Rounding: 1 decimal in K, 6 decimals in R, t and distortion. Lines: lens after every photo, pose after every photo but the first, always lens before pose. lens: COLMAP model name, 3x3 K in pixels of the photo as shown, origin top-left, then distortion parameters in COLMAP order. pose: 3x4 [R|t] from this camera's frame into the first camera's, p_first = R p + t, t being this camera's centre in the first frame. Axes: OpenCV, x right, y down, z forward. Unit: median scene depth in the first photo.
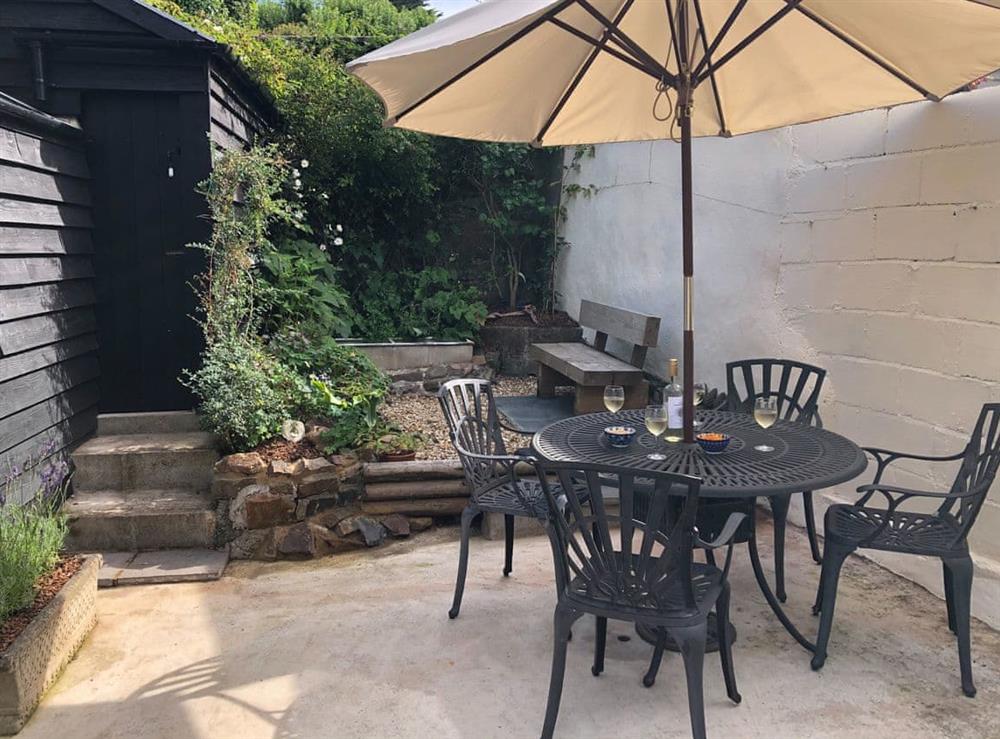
lens RADIAL K [[851.7, 0, 476.9], [0, 851.7, 341.6], [0, 0, 1]] dist [0.121581, -0.318314]
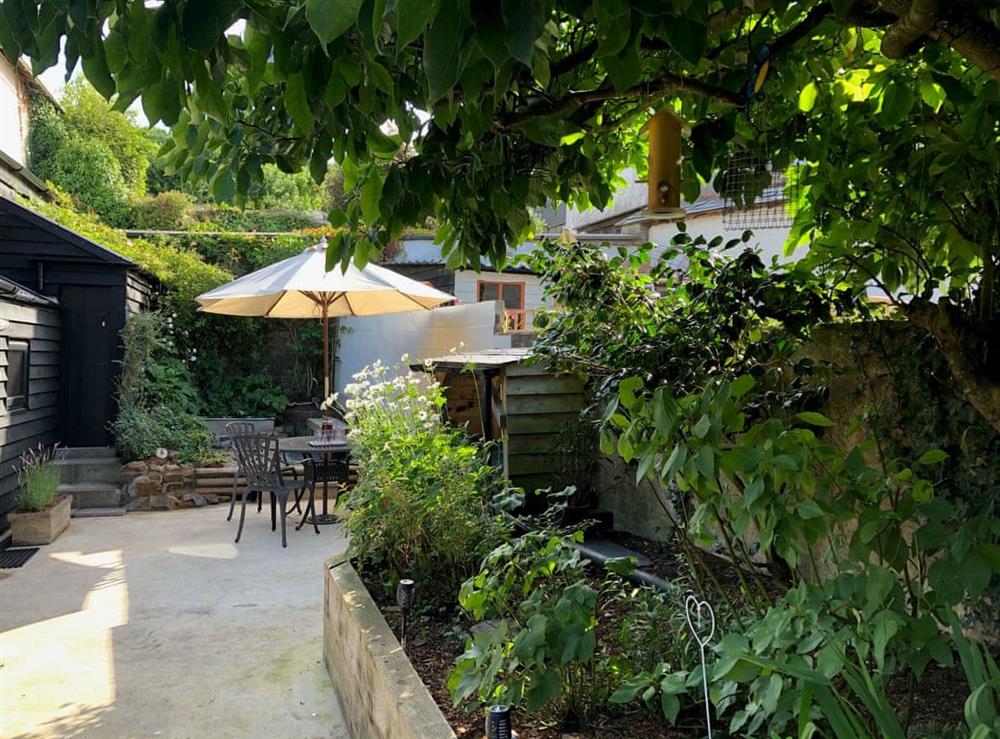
lens RADIAL K [[851.7, 0, 476.9], [0, 851.7, 341.6], [0, 0, 1]] dist [0.121581, -0.318314]
pose [[0.990242, 0.019618, 0.137973, 0.218118], [-0.001577, 0.991556, -0.129668, 0.097210], [-0.139352, 0.128185, 0.981911, -1.043440]]
